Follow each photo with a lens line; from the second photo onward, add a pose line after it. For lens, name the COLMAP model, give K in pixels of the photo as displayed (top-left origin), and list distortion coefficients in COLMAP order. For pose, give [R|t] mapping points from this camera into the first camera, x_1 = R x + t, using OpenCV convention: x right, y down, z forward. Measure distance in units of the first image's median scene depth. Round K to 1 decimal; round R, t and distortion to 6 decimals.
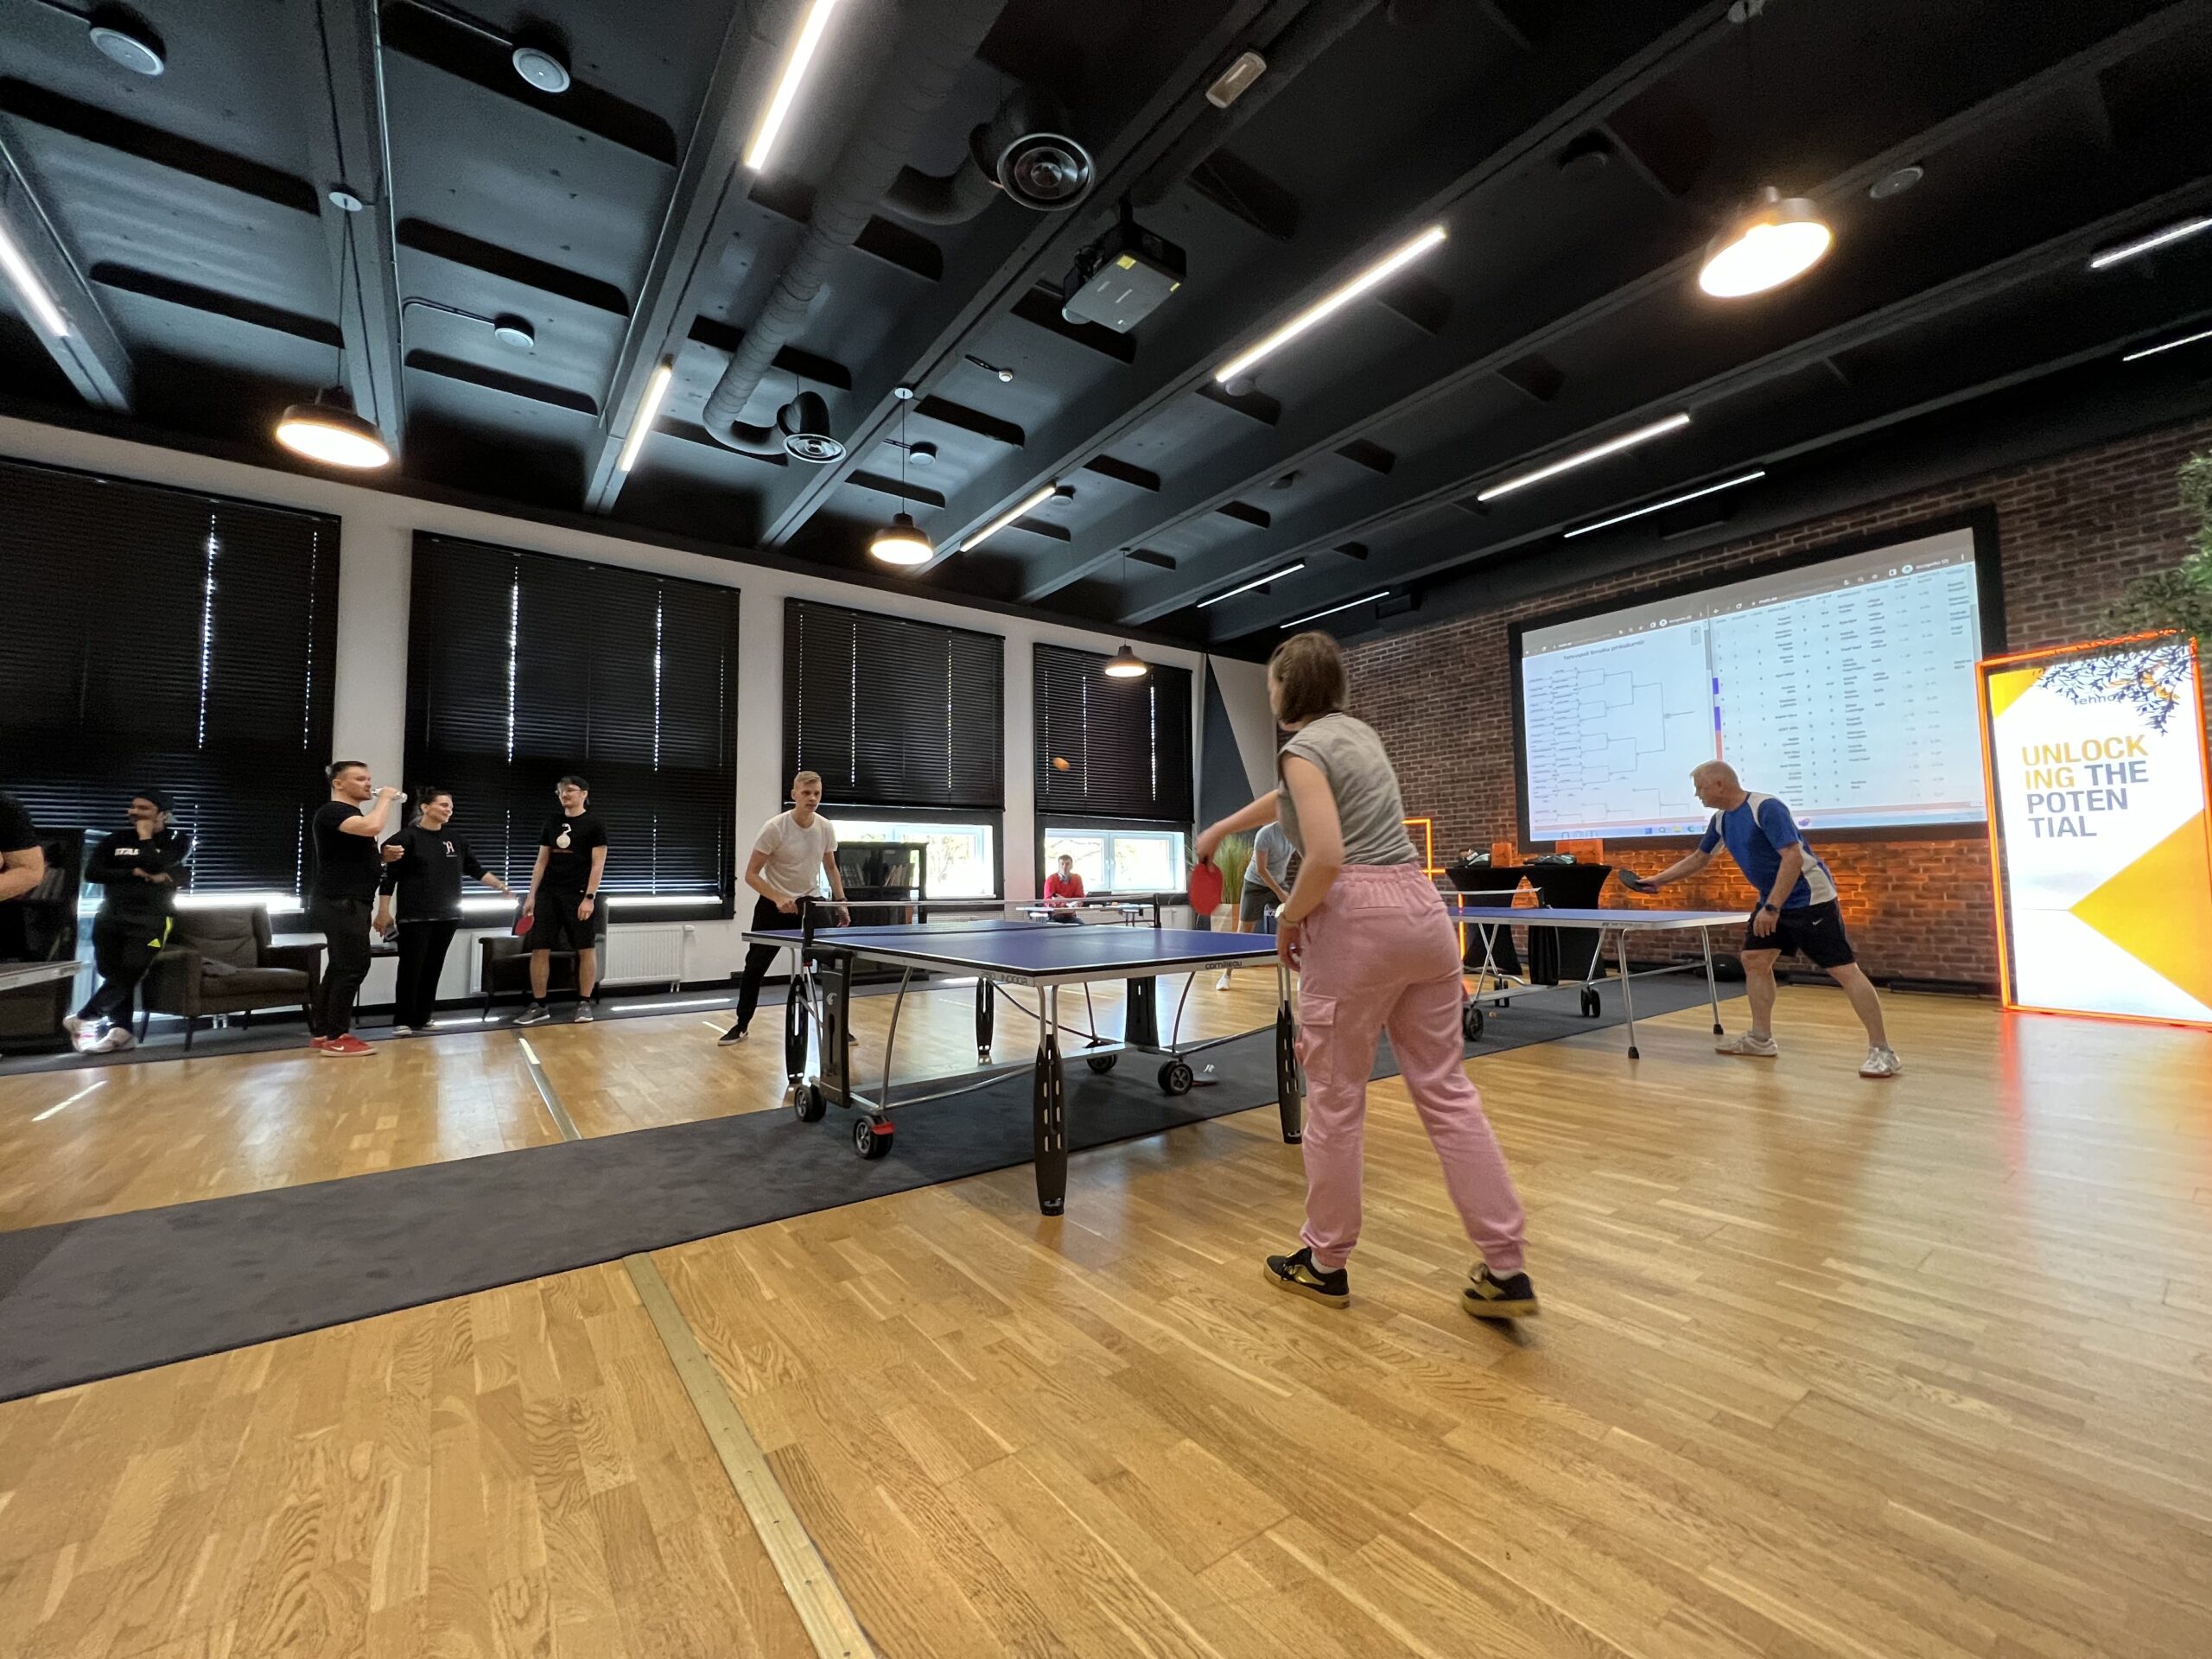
lens RADIAL K [[892.9, 0, 1101.5], [0, 892.9, 823.6], [0, 0, 1]] dist [-0.005618, 0.001917]
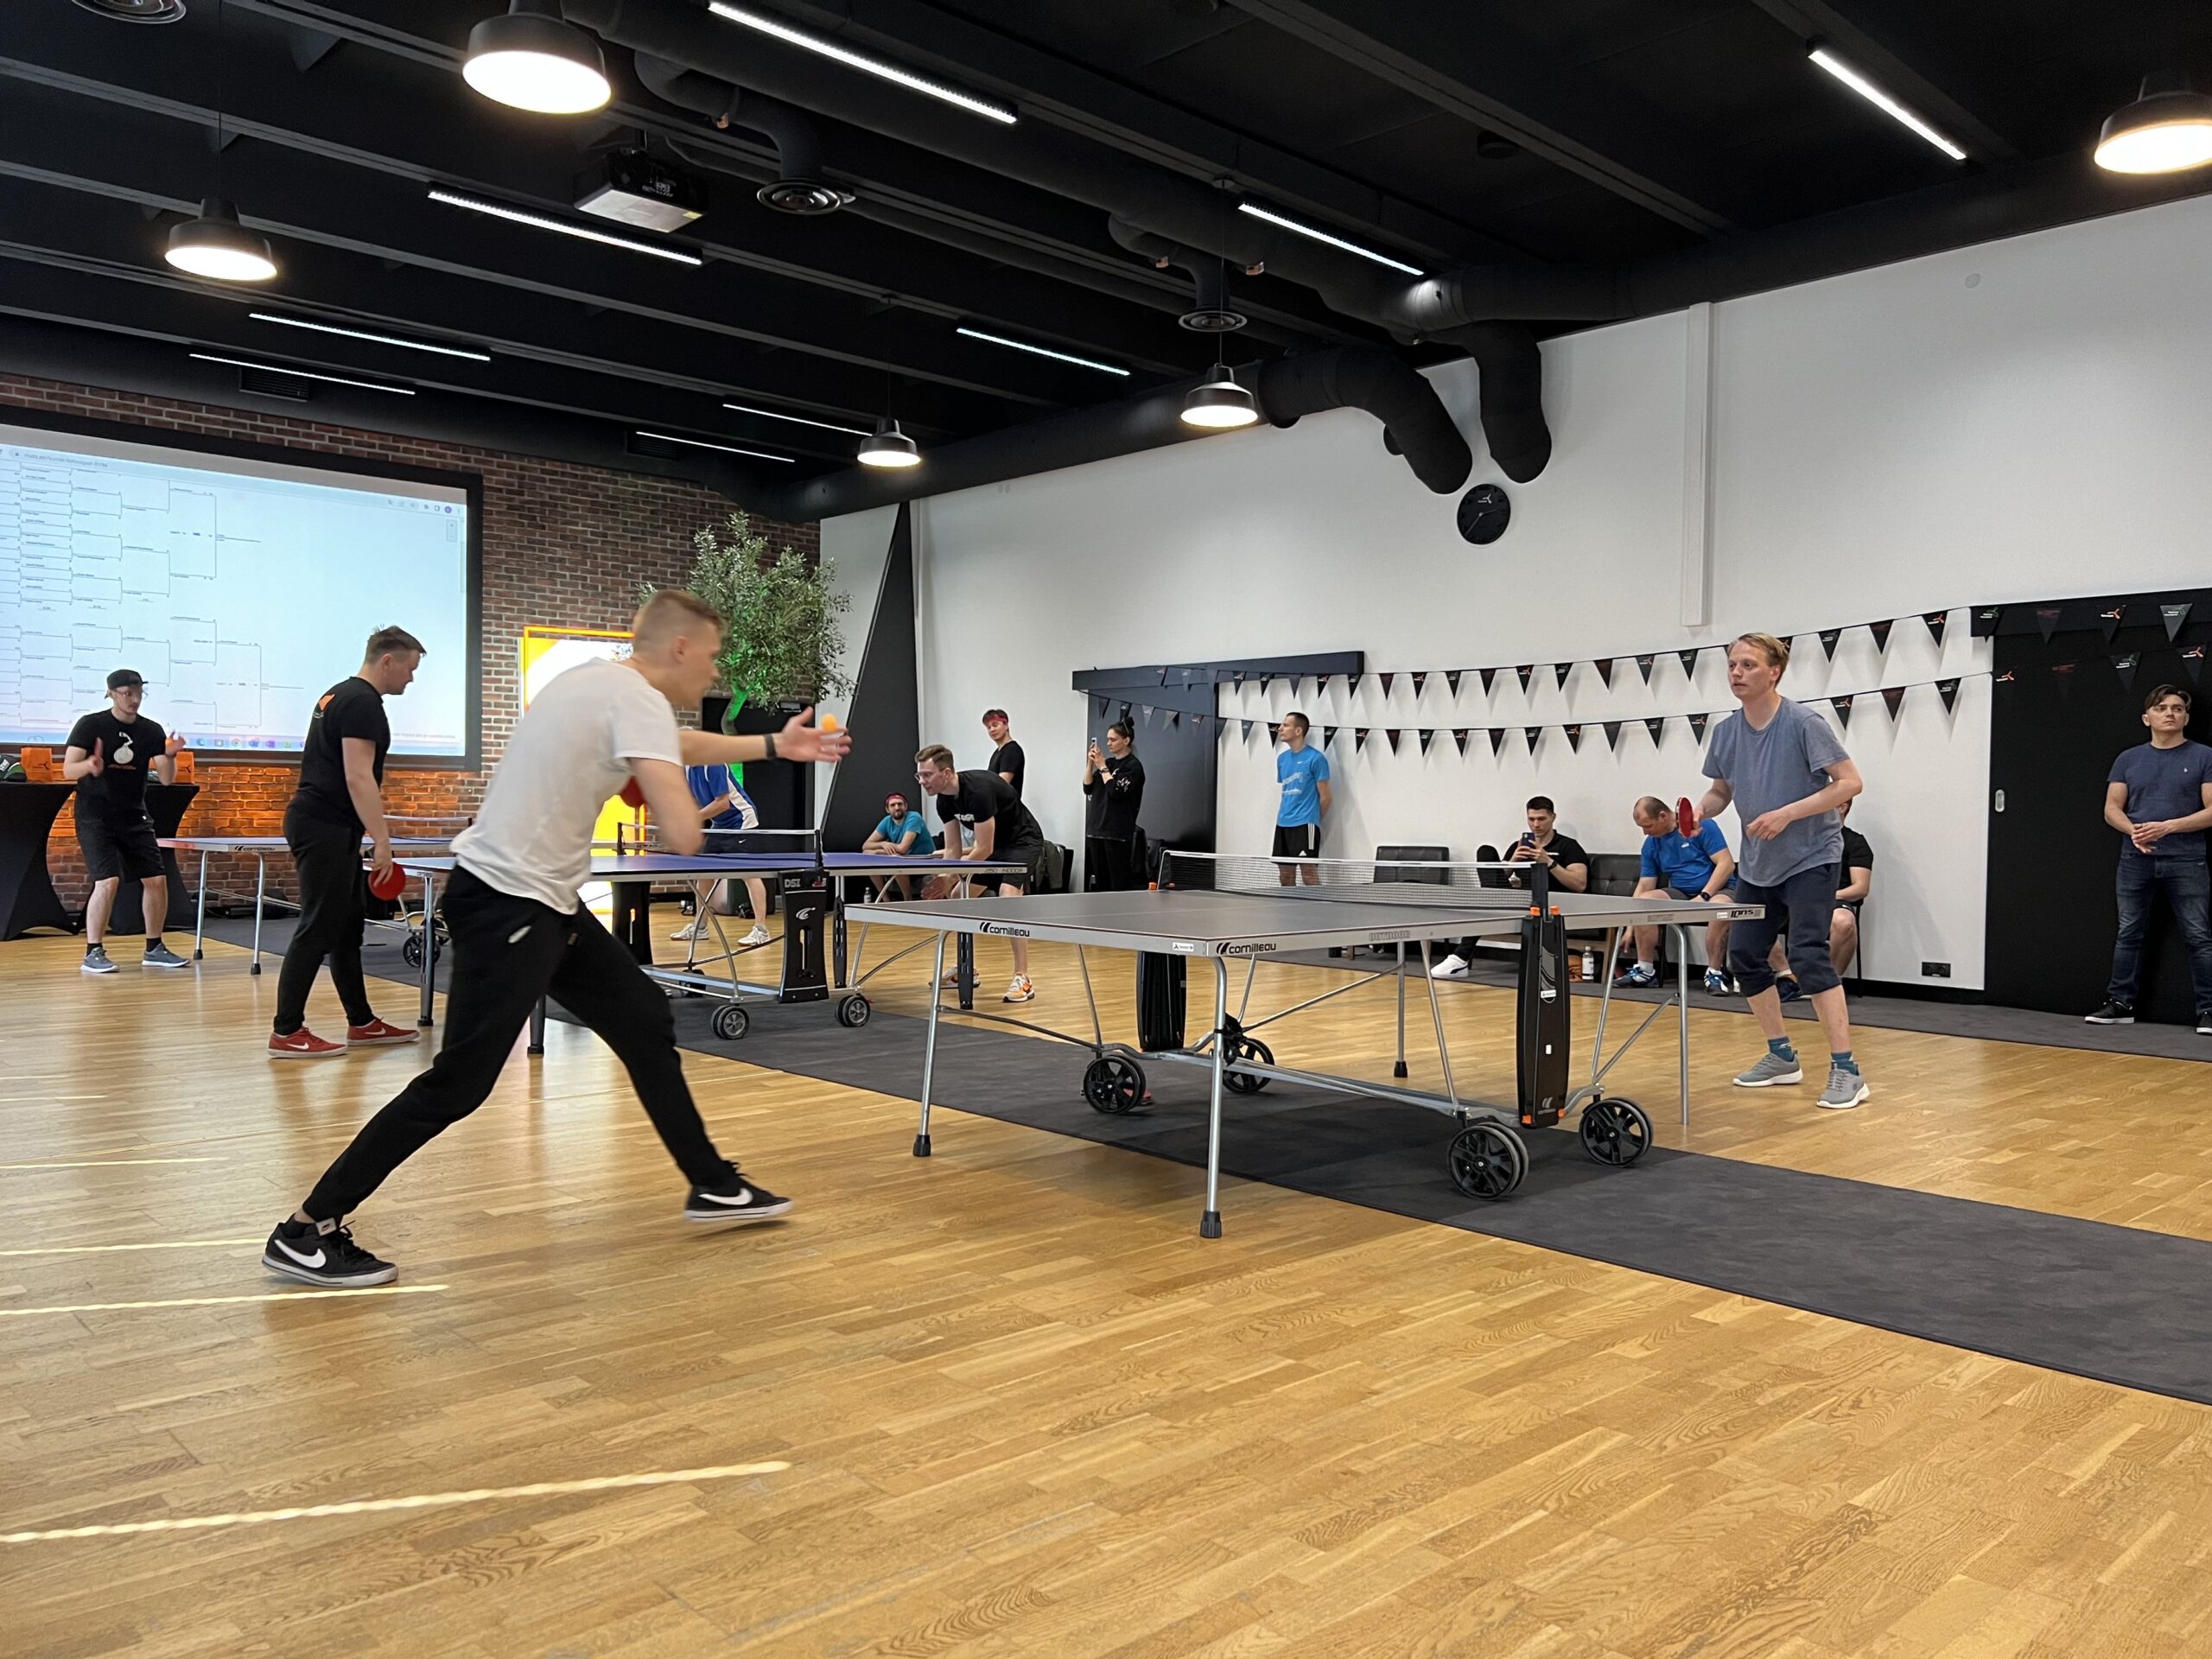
lens RADIAL K [[1675.1, 0, 1104.6], [0, 1675.1, 845.4], [0, 0, 1]] dist [0.026754, -0.024261]
pose [[-0.106340, -0.017218, 0.994181, -1.166311], [-0.081873, 0.996606, 0.008503, 0.023870], [-0.990953, -0.080493, -0.107389, 0.395184]]
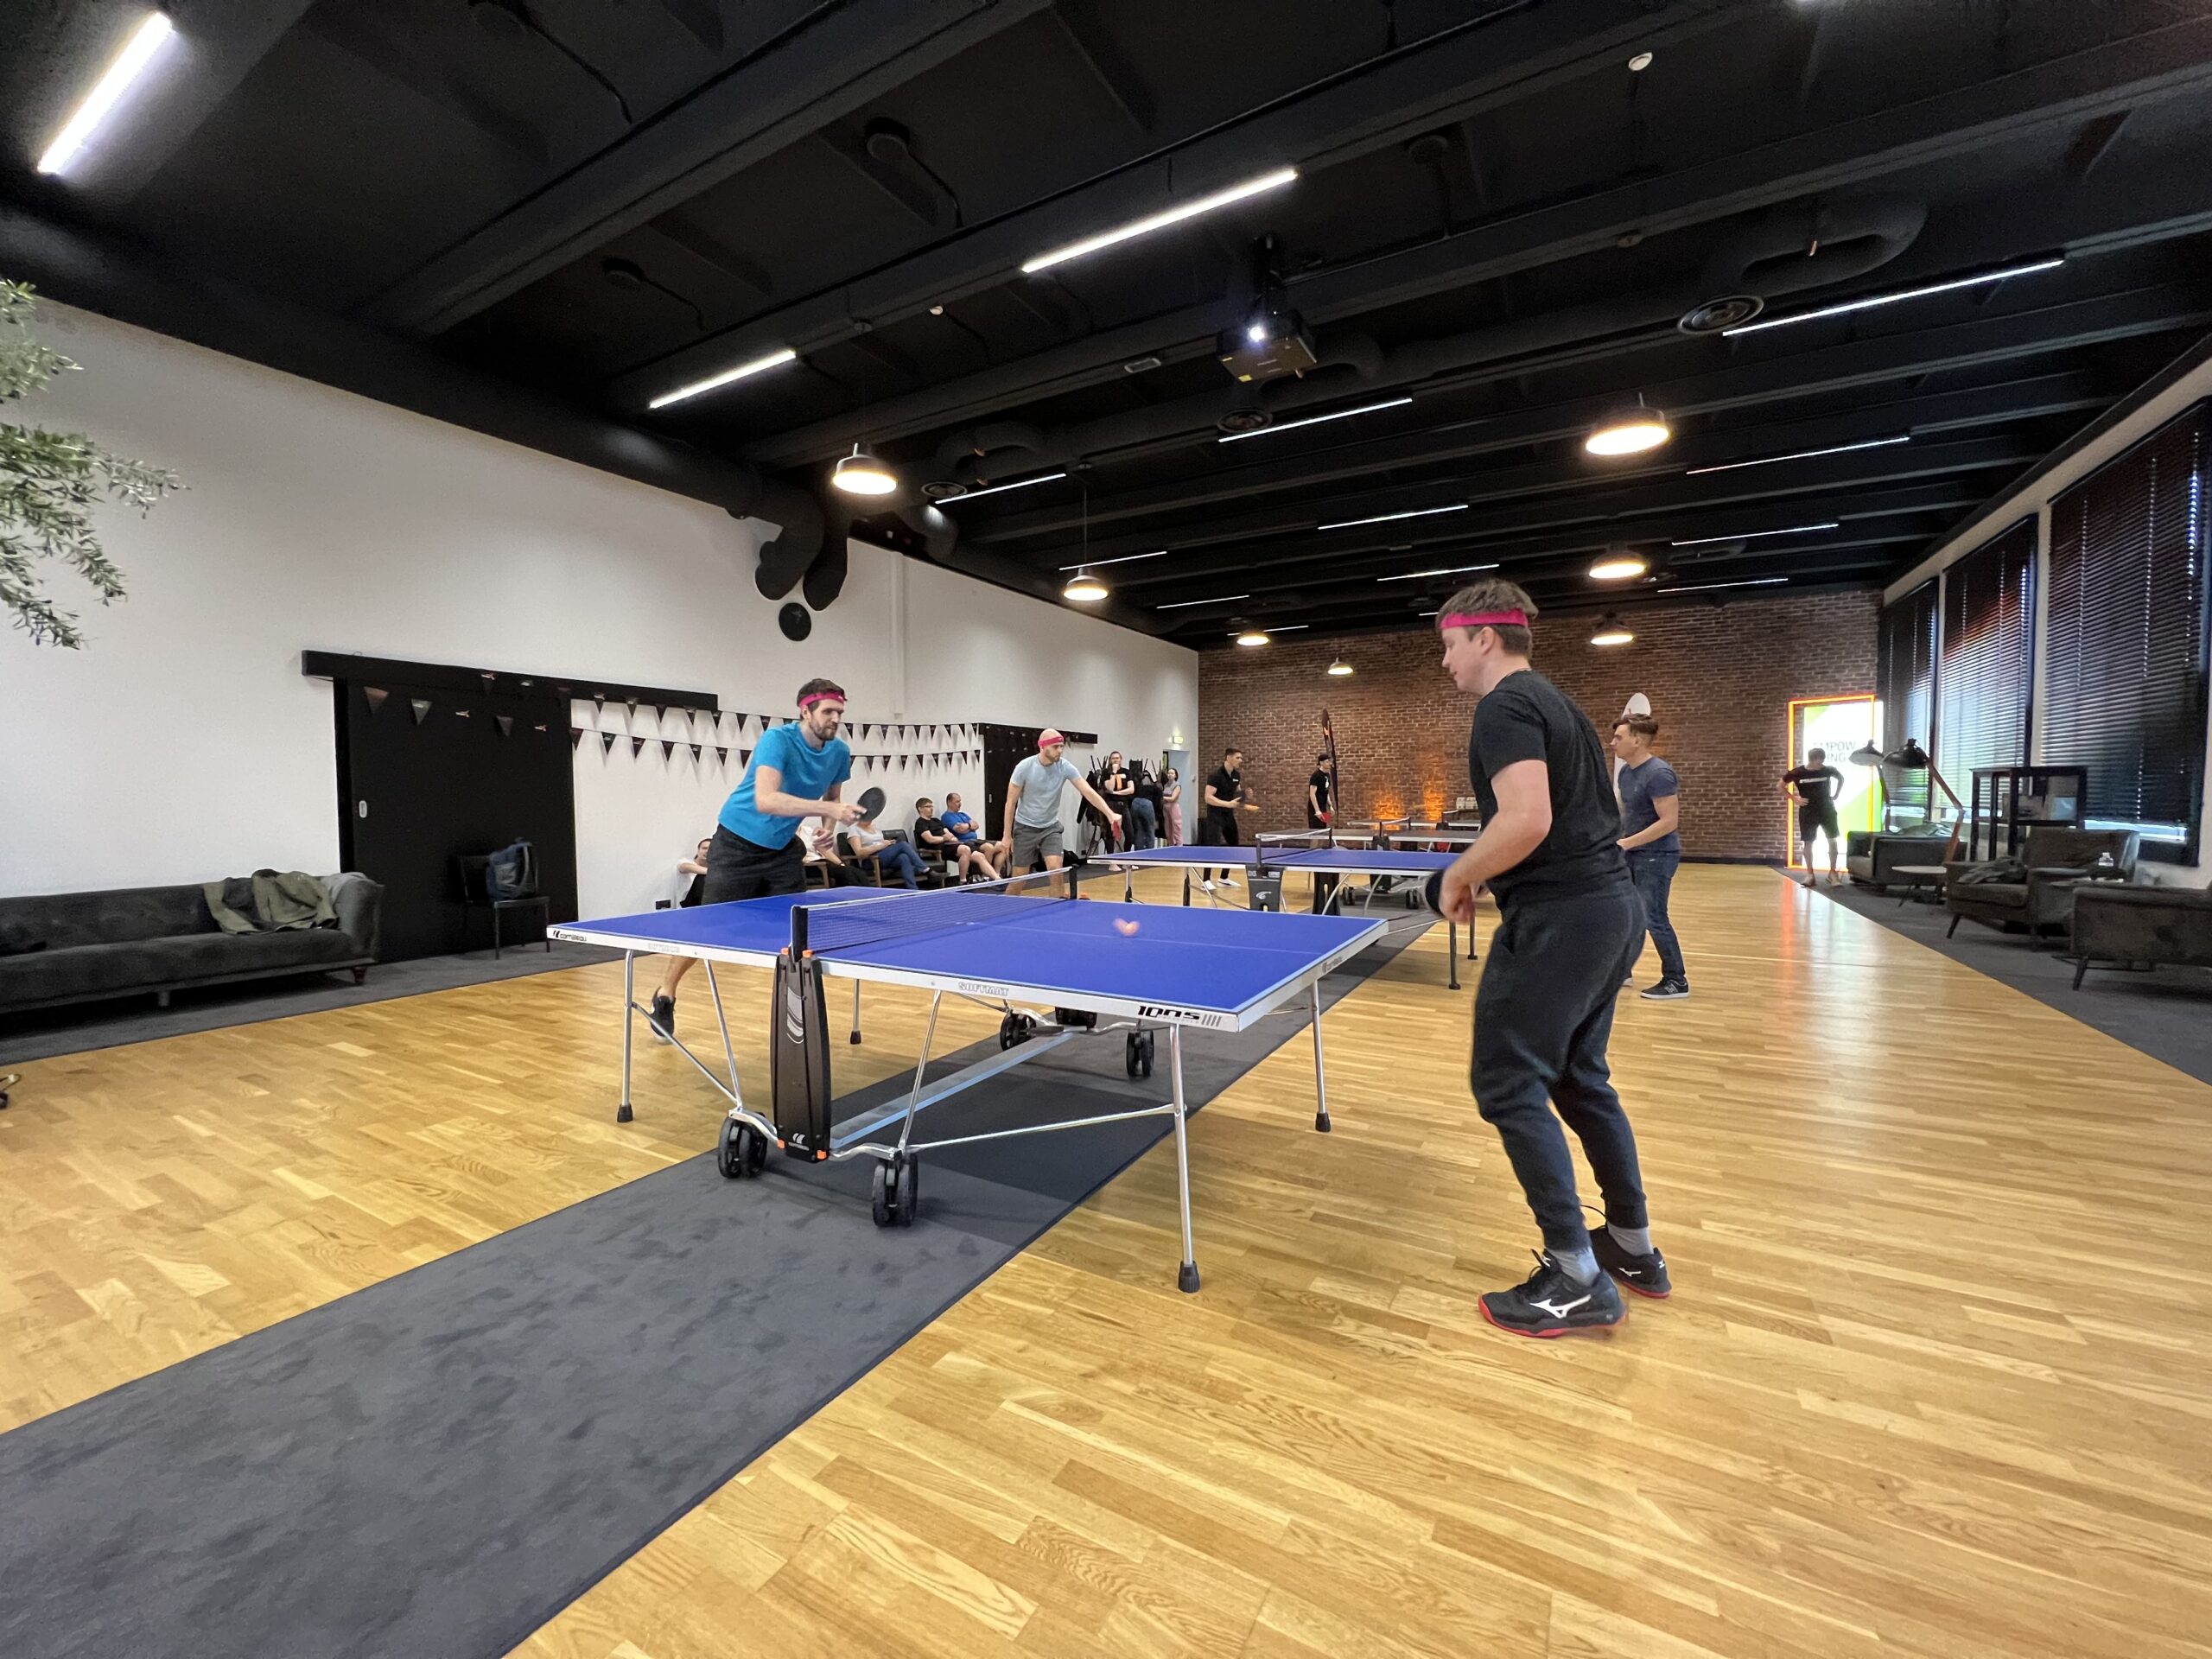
lens RADIAL K [[892.9, 0, 1106.2], [0, 892.9, 822.4], [0, 0, 1]] dist [-0.005618, 0.001917]
pose [[-0.914840, 0.026925, -0.402919, 0.478049], [0.039875, 0.998922, -0.023785, 0.044189], [0.401844, -0.037826, -0.914927, 1.266971]]
